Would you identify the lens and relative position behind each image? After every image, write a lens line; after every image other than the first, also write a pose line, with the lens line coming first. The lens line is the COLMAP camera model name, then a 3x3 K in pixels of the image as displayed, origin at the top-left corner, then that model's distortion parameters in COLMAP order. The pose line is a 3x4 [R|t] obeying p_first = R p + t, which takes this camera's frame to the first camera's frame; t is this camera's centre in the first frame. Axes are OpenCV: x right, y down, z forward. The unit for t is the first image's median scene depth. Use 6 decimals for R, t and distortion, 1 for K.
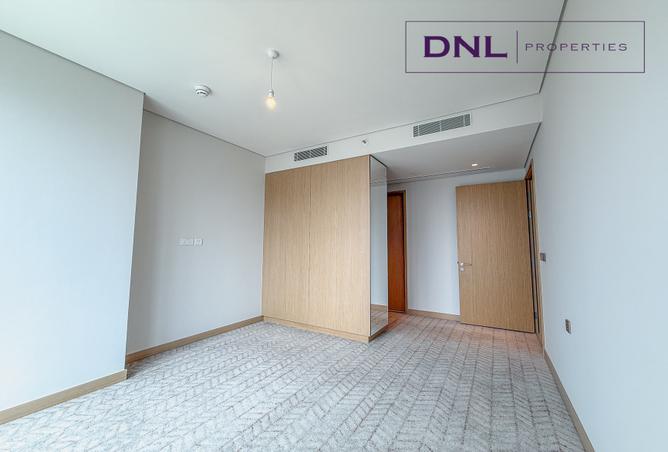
lens RADIAL K [[266.8, 0, 332.8], [0, 266.8, 225.3], [0, 0, 1]] dist [0.000039, -0.000004]
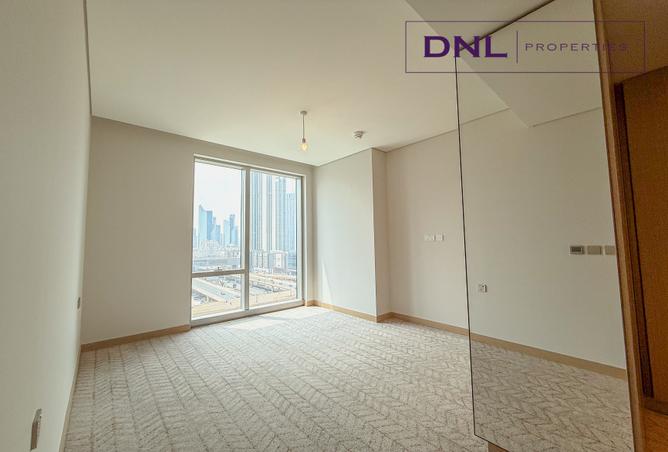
lens RADIAL K [[266.8, 0, 332.6], [0, 266.8, 224.8], [0, 0, 1]] dist [0.000039, -0.000004]
pose [[-0.295779, -0.063388, -0.953151, 0.907971], [0.078545, 0.992803, -0.090399, 0.100058], [0.952022, -0.101603, -0.288672, 1.243253]]
